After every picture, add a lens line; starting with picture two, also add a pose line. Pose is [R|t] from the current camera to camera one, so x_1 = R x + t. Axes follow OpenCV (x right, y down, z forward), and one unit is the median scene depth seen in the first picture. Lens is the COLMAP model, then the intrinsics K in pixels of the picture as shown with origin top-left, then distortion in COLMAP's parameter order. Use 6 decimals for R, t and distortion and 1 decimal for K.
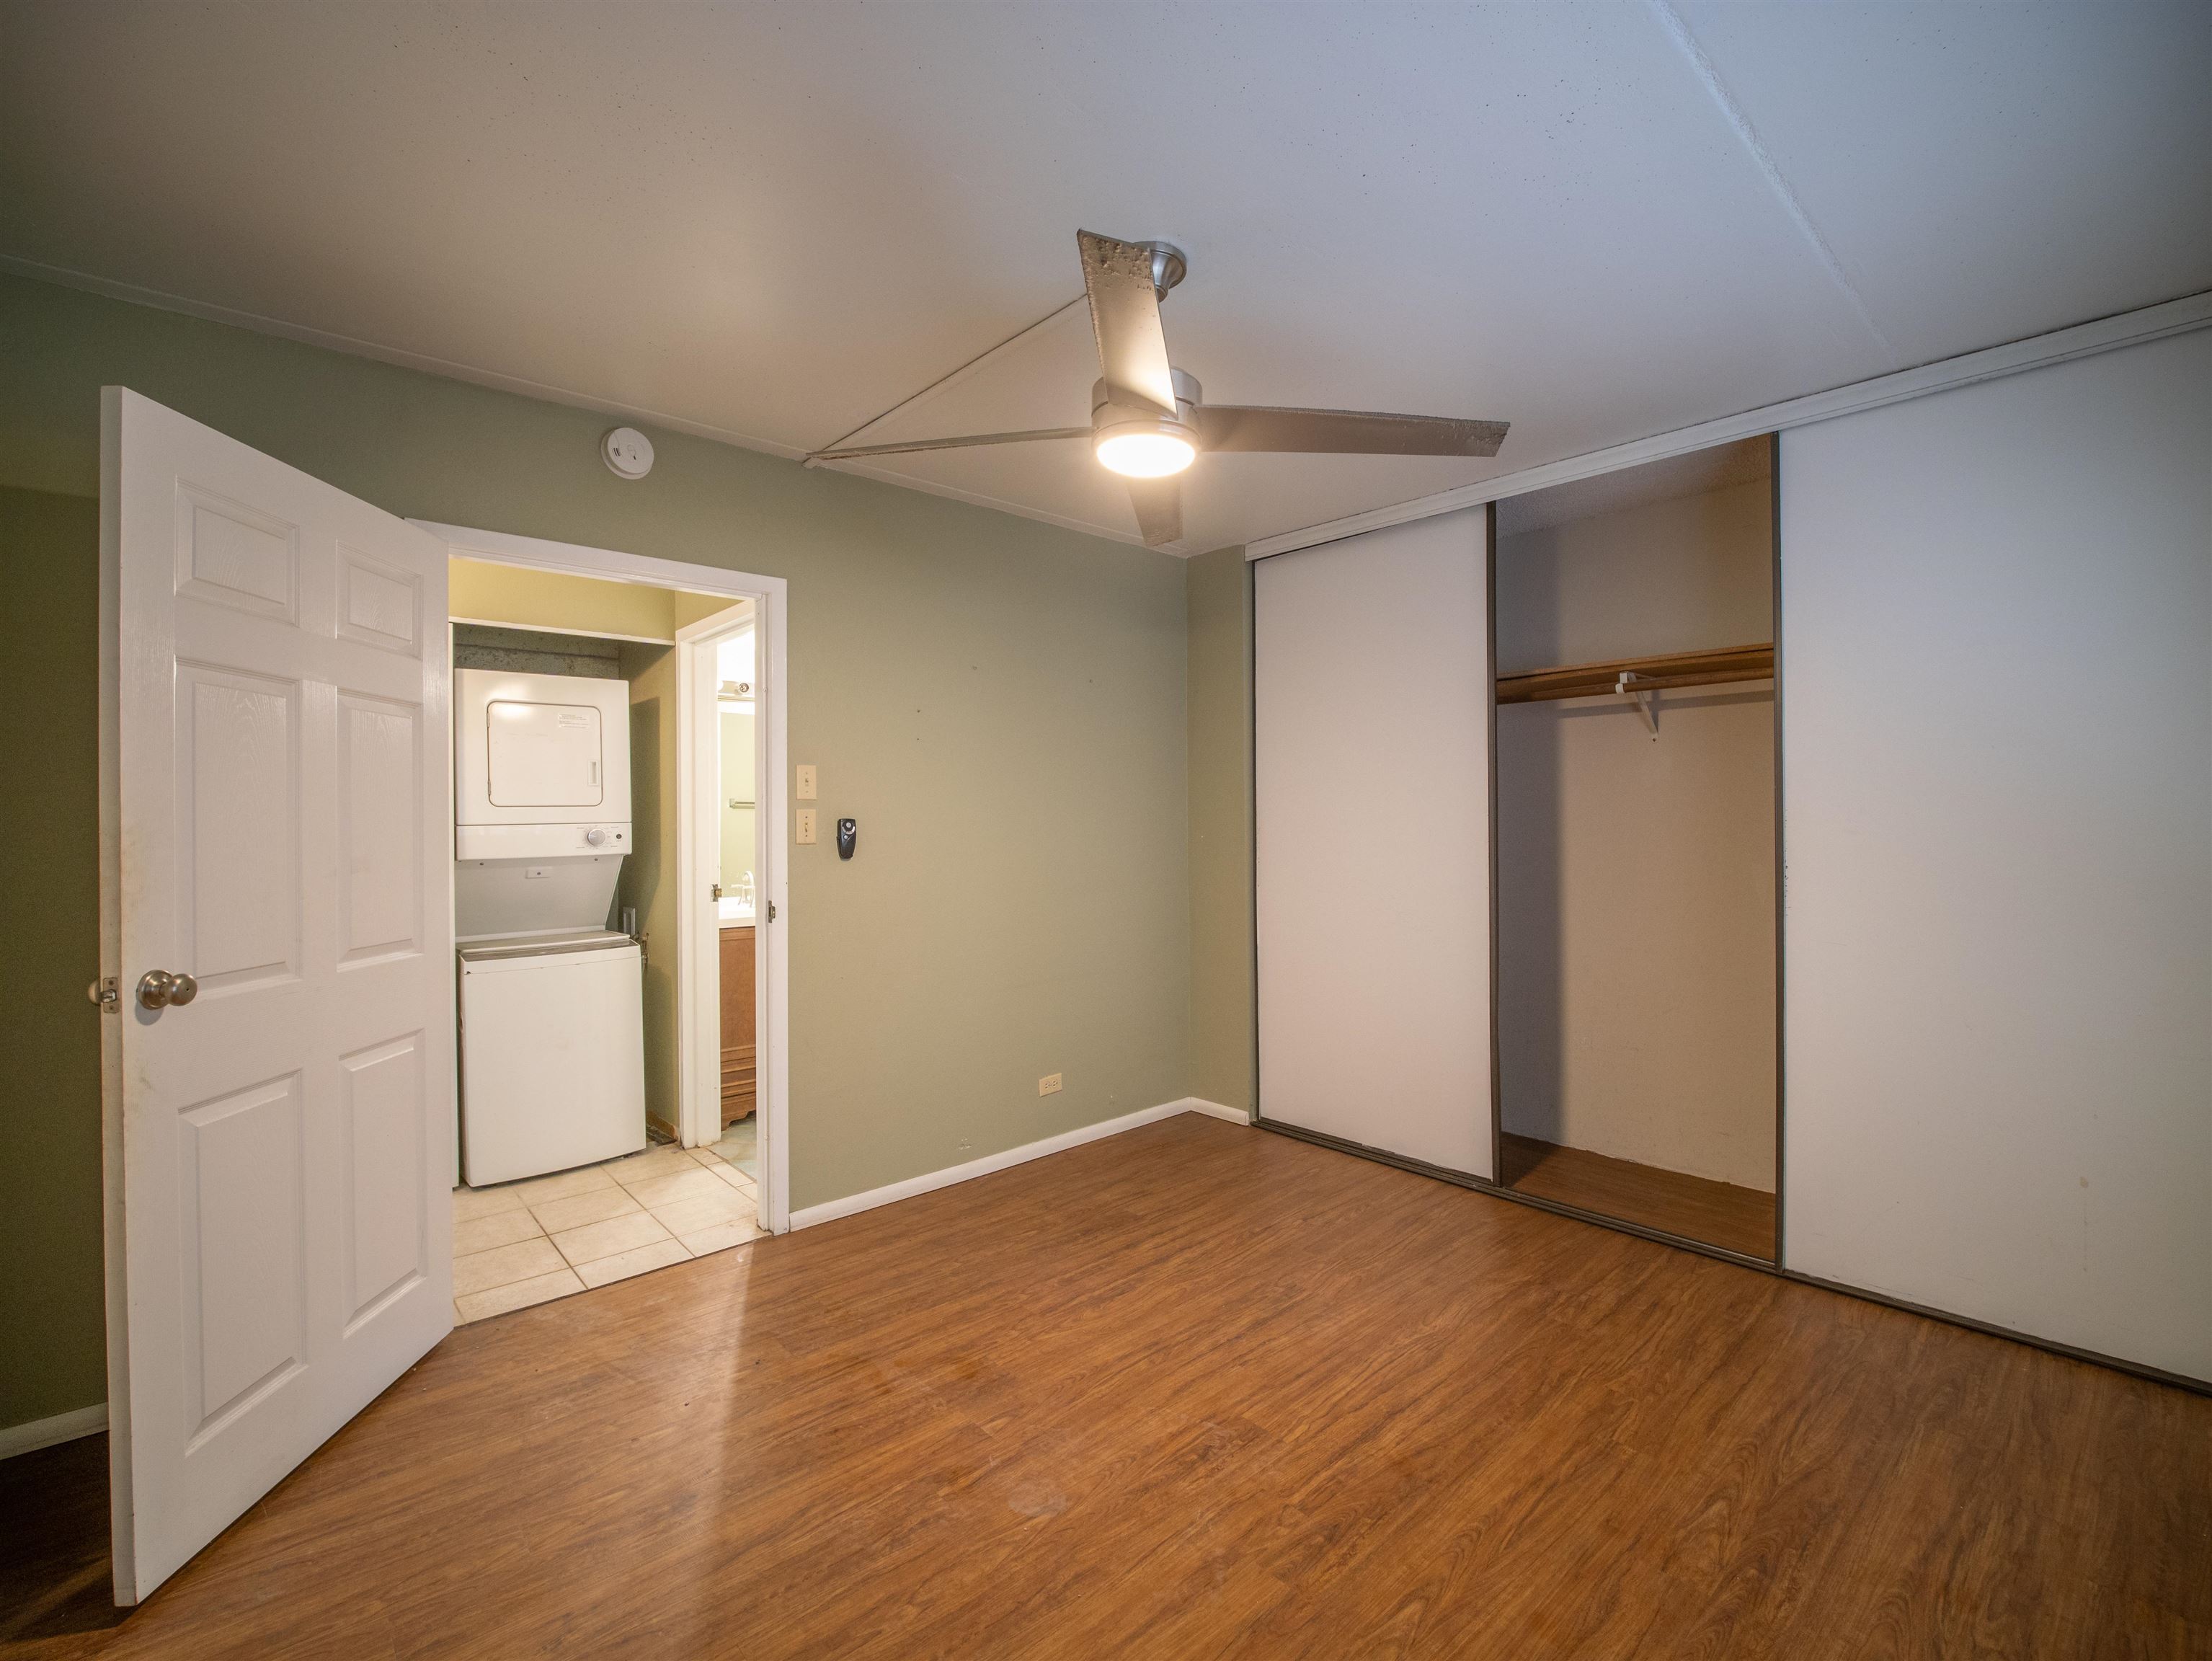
lens RADIAL K [[975.7, 0, 1106.0], [0, 975.7, 830.5], [0, 0, 1]] dist [-0.009690, -0.010275]
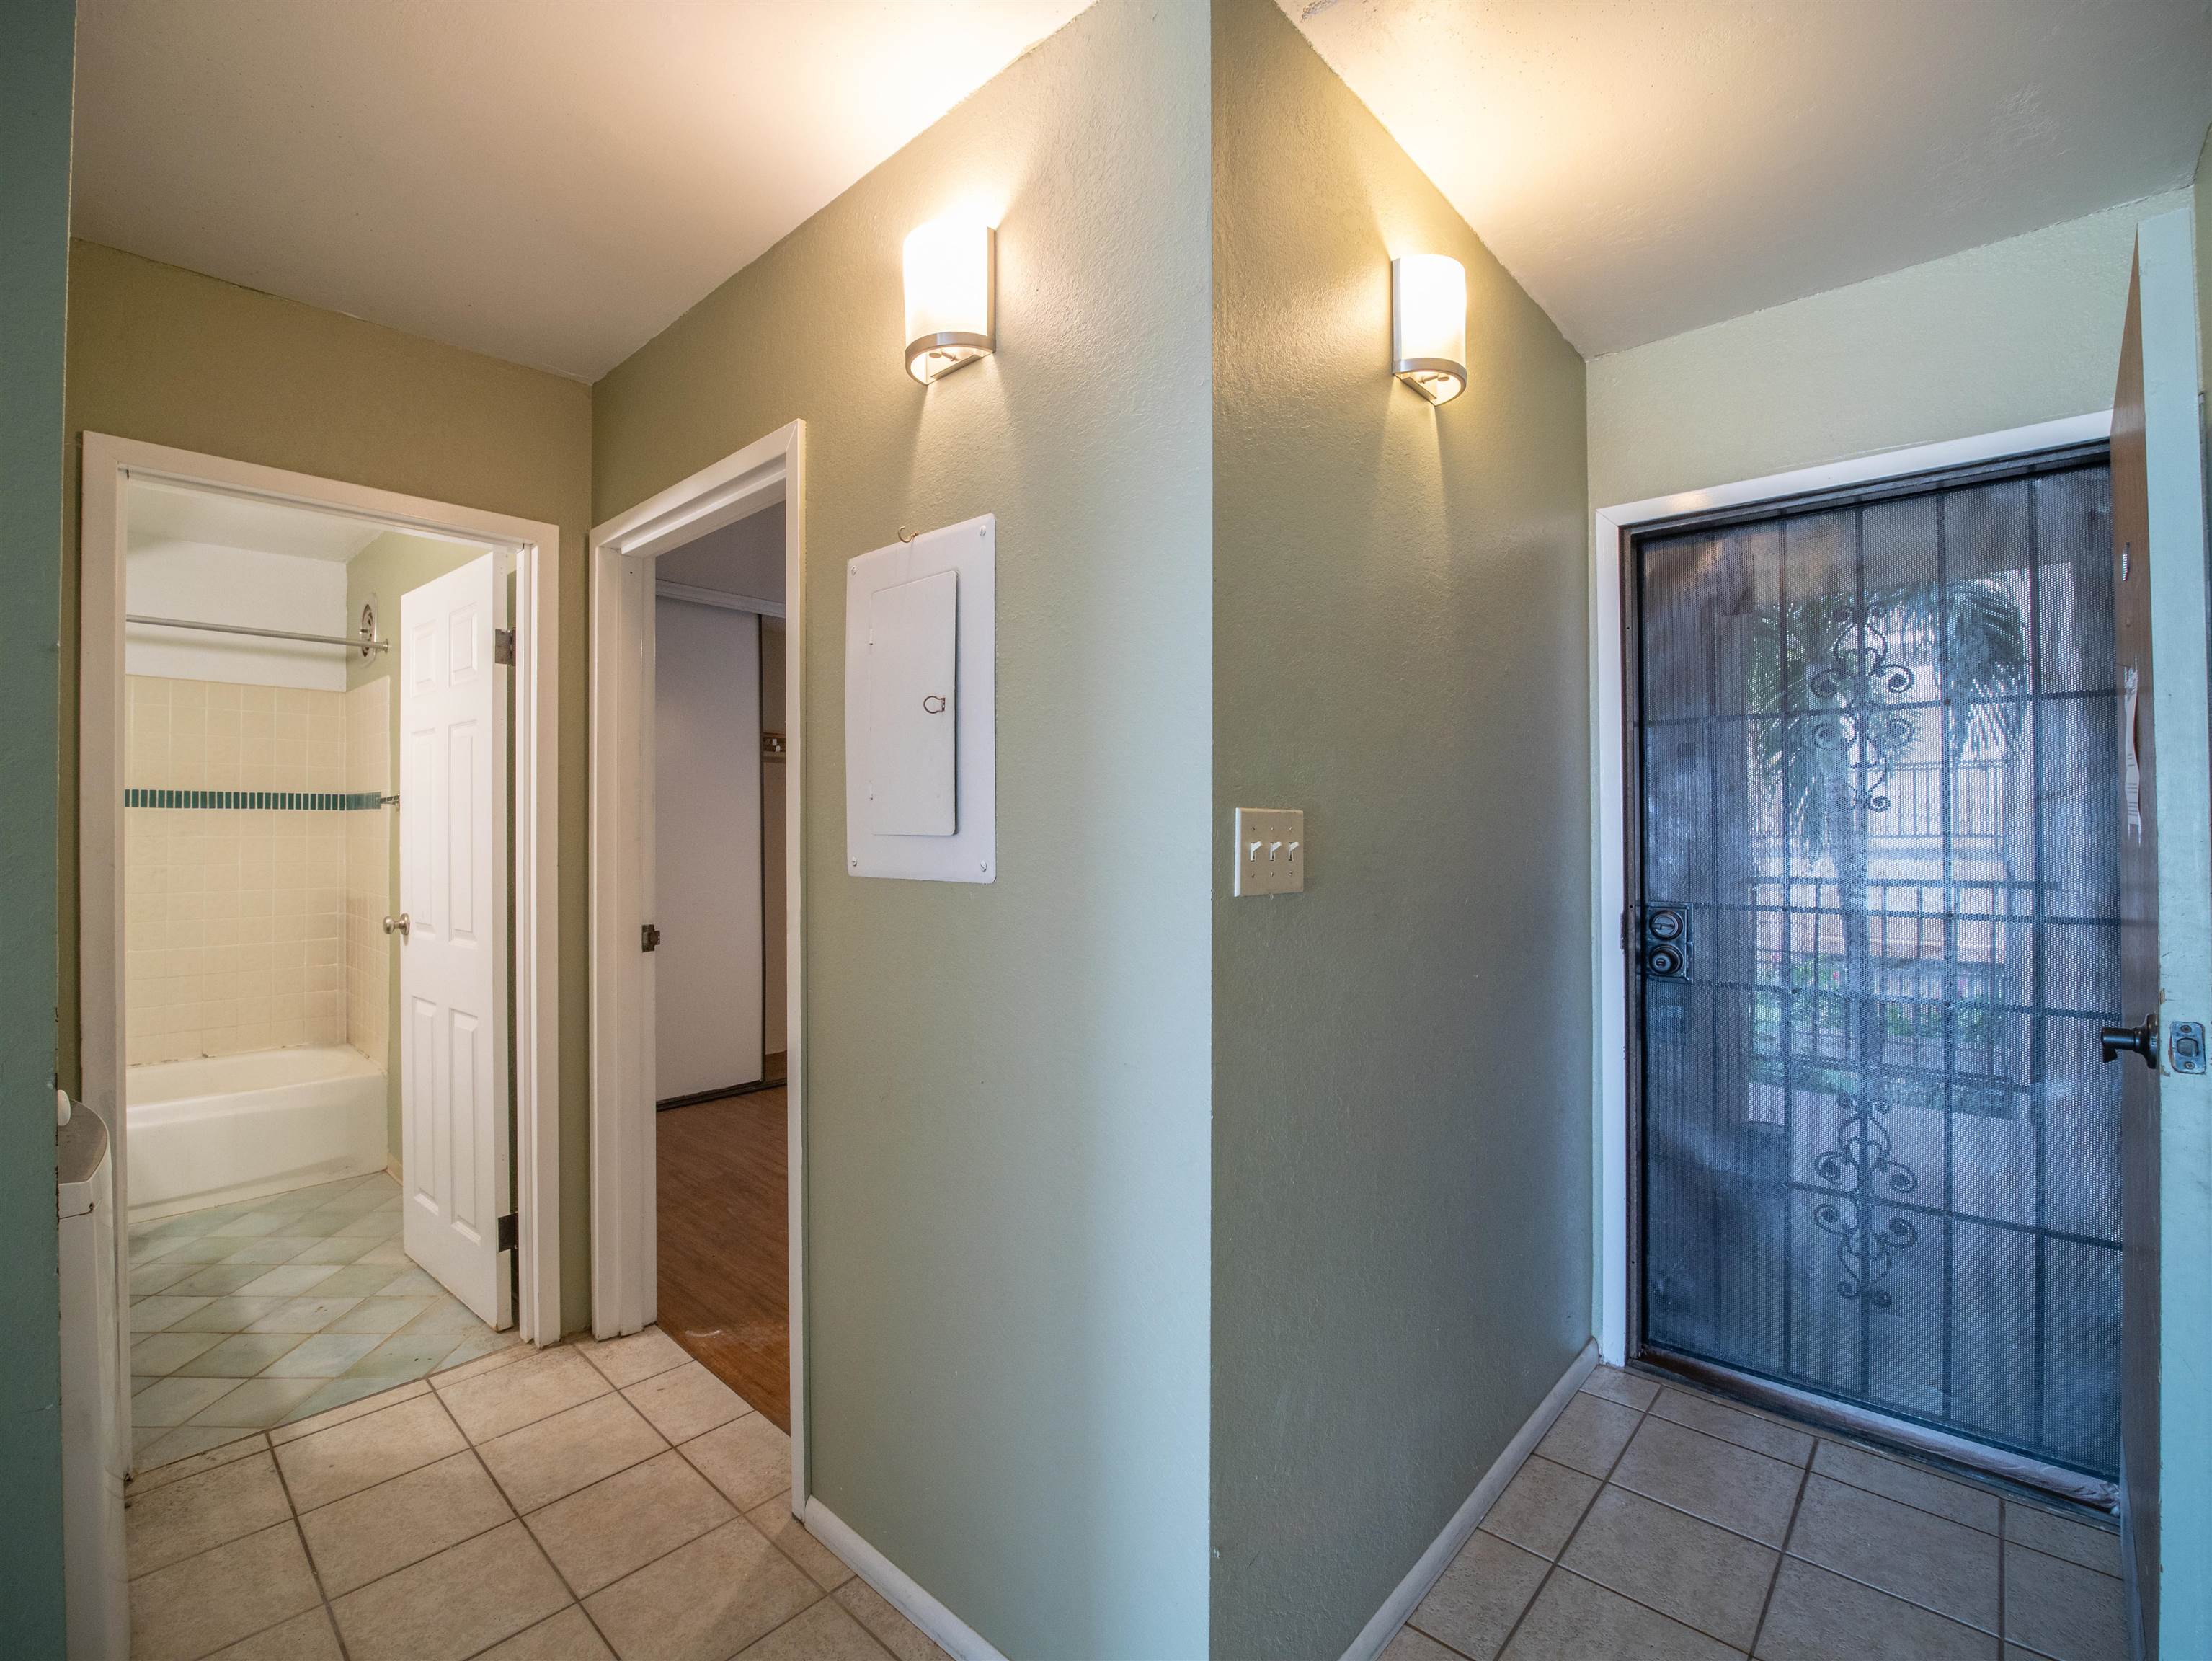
lens RADIAL K [[975.7, 0, 1106.0], [0, 975.7, 830.5], [0, 0, 1]] dist [-0.009690, -0.010275]
pose [[-0.093615, 0.010058, 0.995558, -1.145047], [0.005450, 0.999939, -0.009590, 0.002330], [-0.995594, 0.004528, -0.093665, 0.657822]]
